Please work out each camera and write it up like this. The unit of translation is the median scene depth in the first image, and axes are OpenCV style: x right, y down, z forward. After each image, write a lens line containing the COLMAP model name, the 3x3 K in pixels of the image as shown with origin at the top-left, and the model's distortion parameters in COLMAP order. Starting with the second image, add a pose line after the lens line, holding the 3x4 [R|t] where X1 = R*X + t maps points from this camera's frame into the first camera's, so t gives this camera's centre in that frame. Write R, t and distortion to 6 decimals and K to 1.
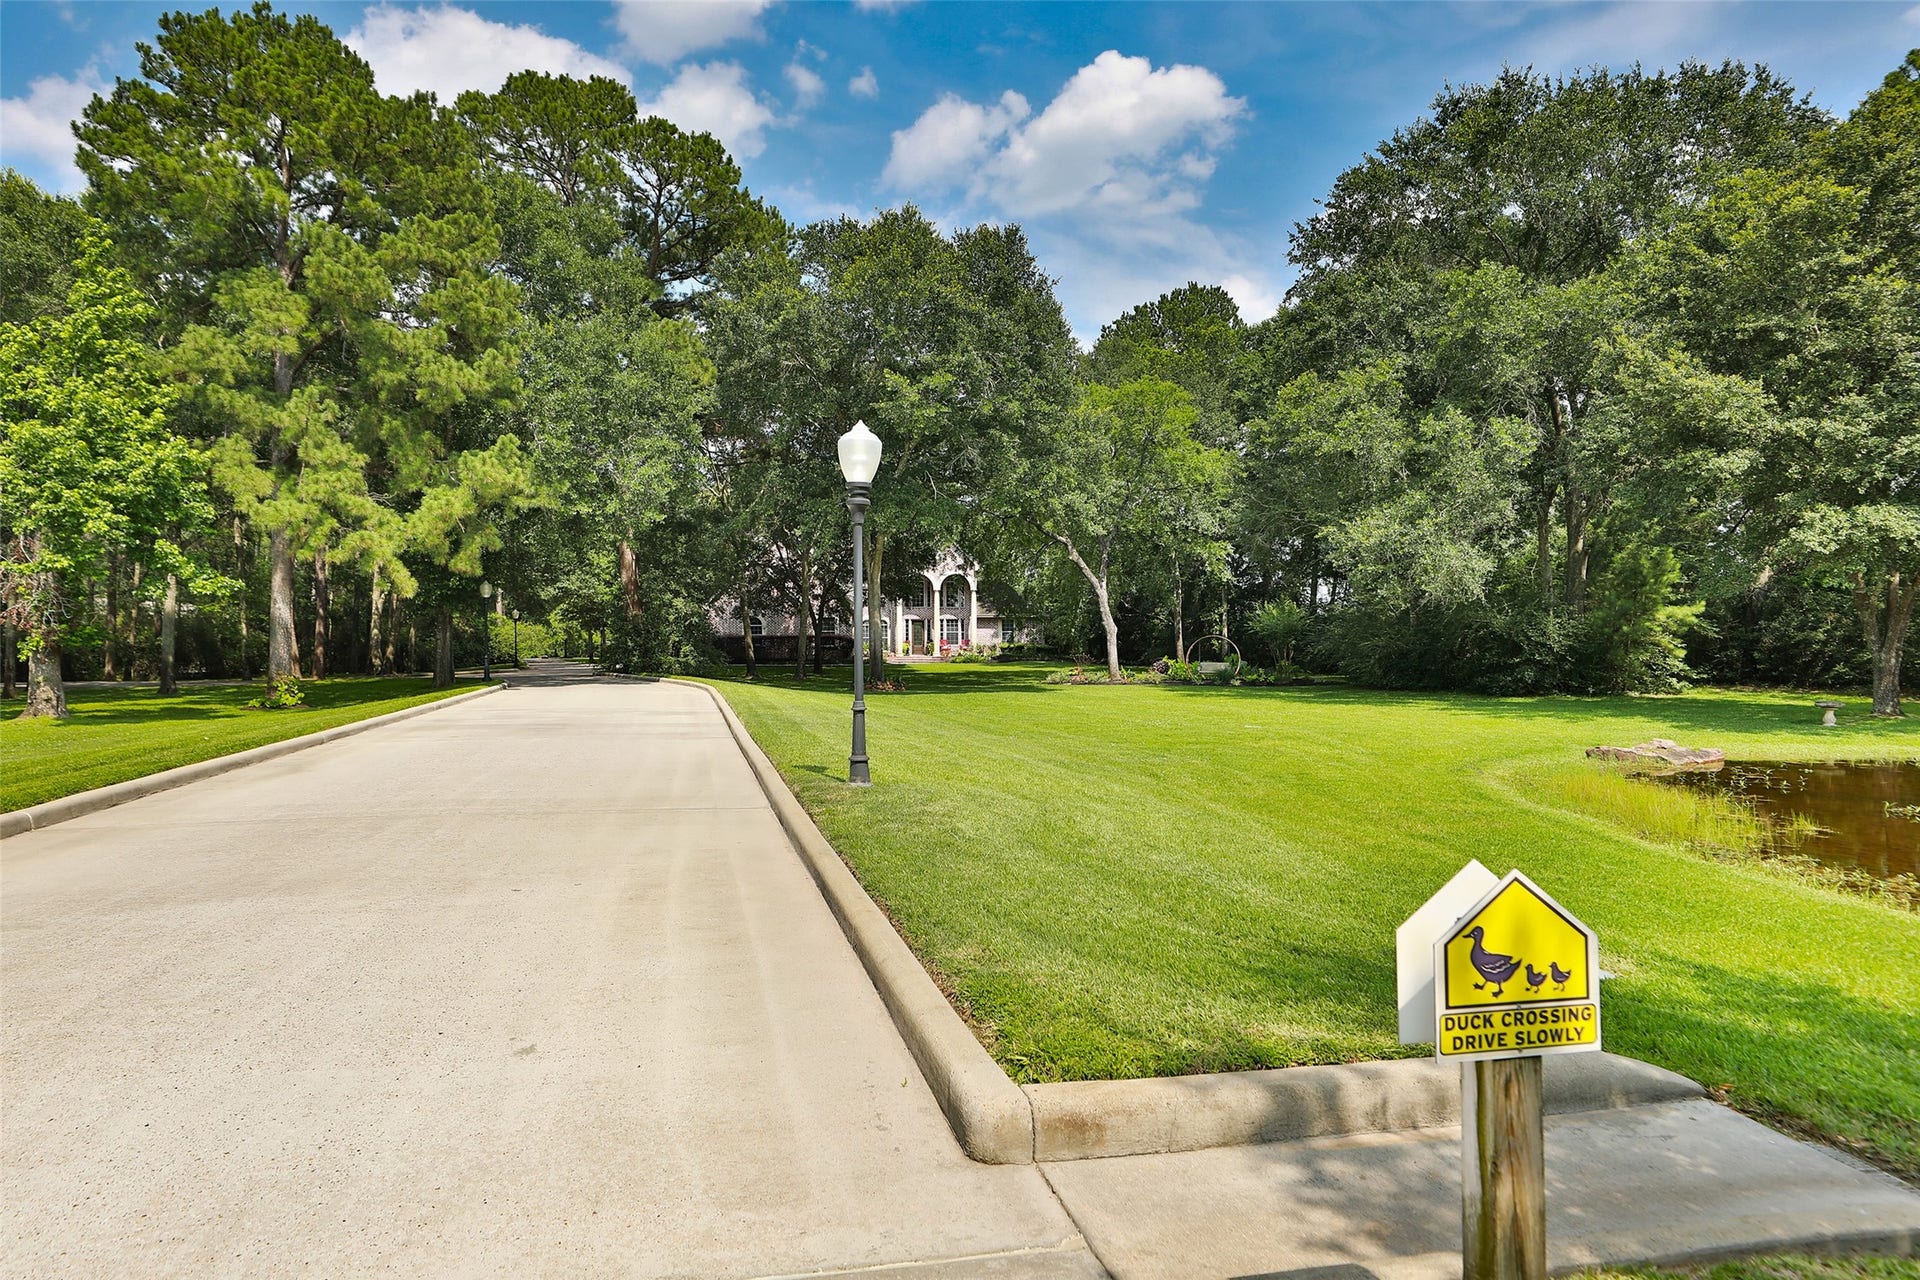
lens RADIAL K [[944.7, 0, 960.0], [0, 944.7, 640.0], [0, 0, 1]] dist [-0.016589, 0.000406]
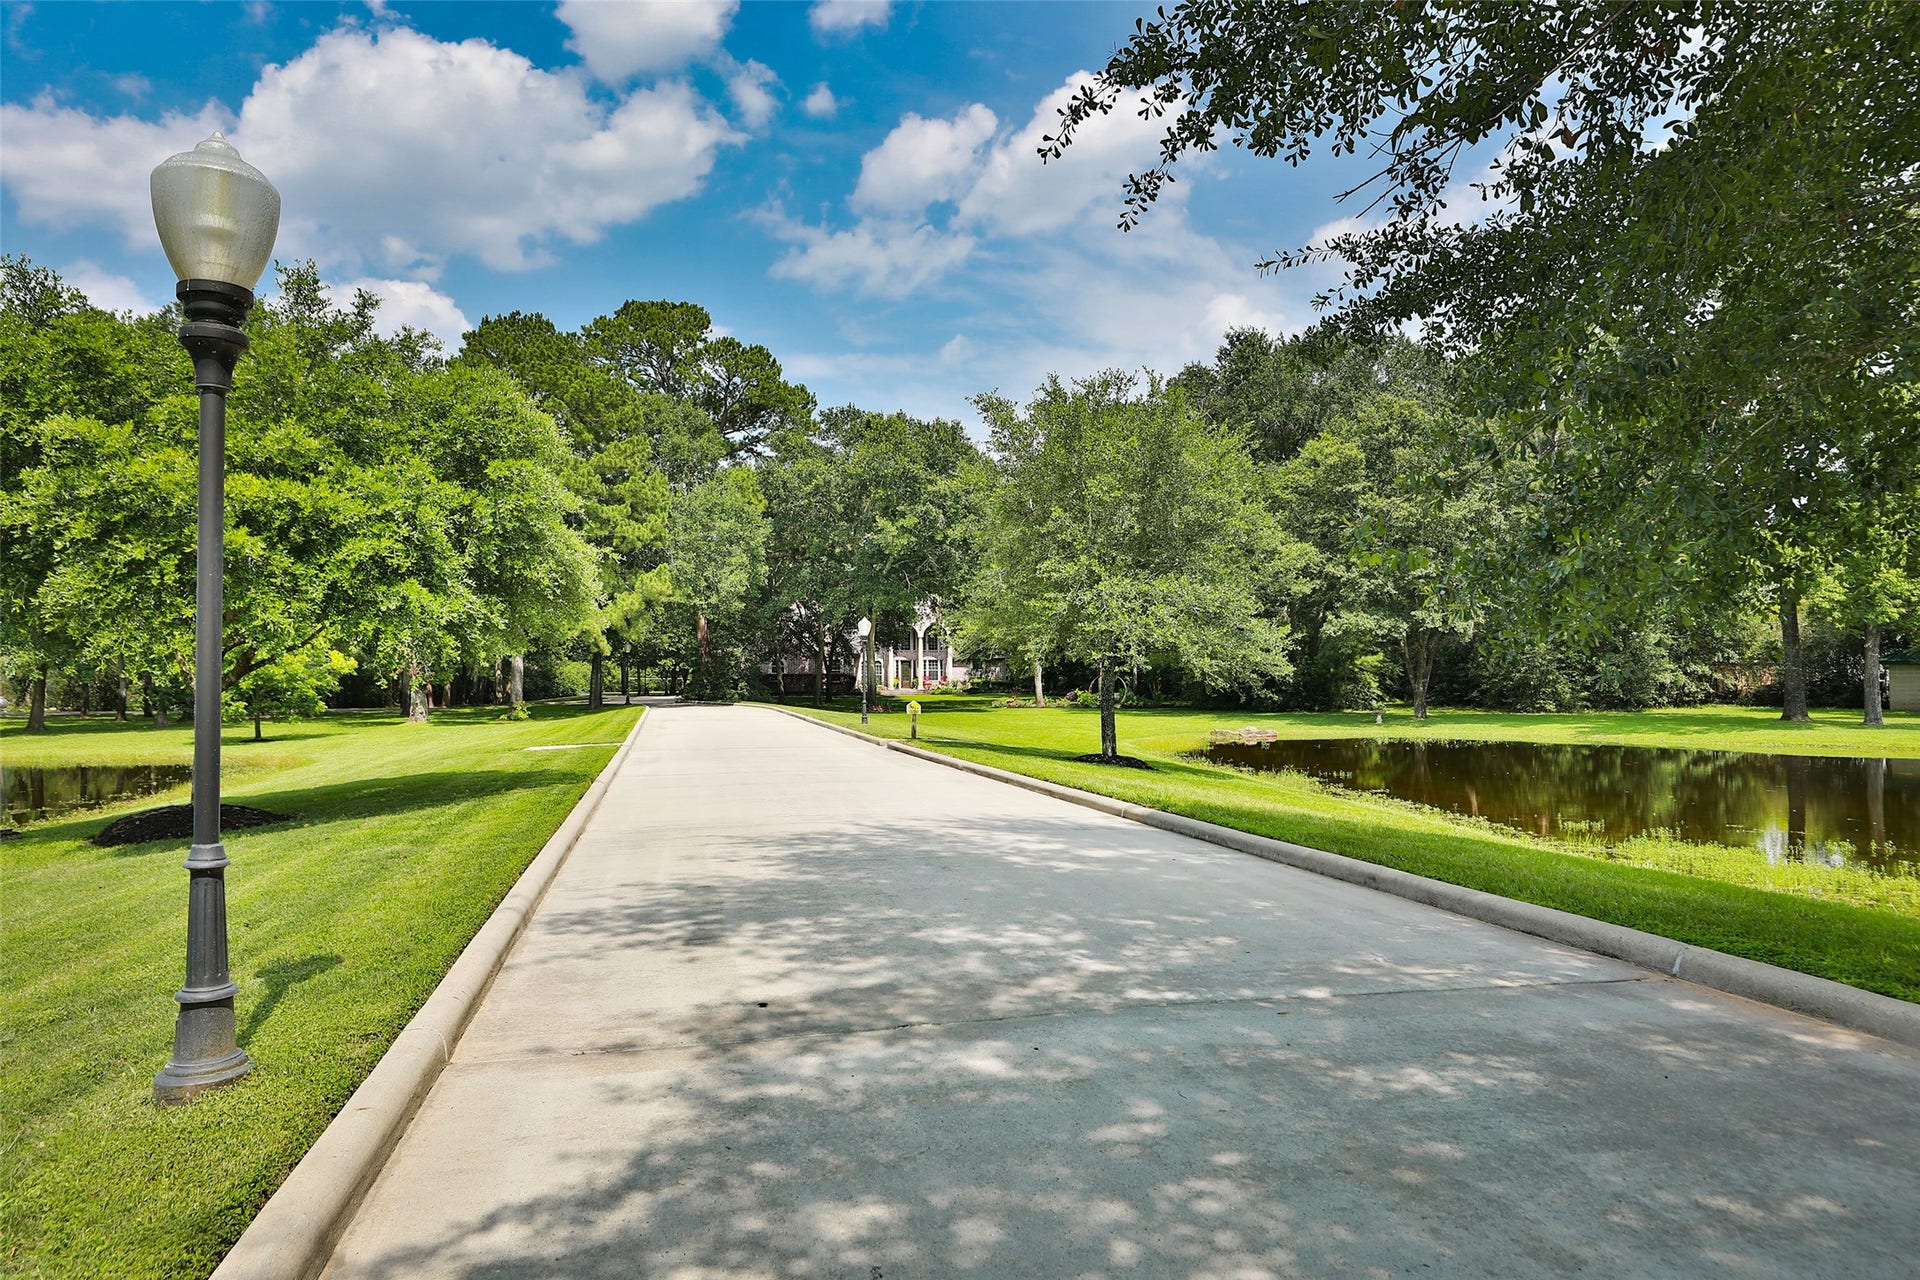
lens RADIAL K [[944.7, 0, 960.0], [0, 944.7, 640.0], [0, 0, 1]] dist [-0.016589, 0.000406]
pose [[0.999992, -0.003321, 0.002148, 0.031337], [0.003397, 0.999340, -0.036171, -0.003805], [-0.002026, 0.036178, 0.999343, -0.324742]]
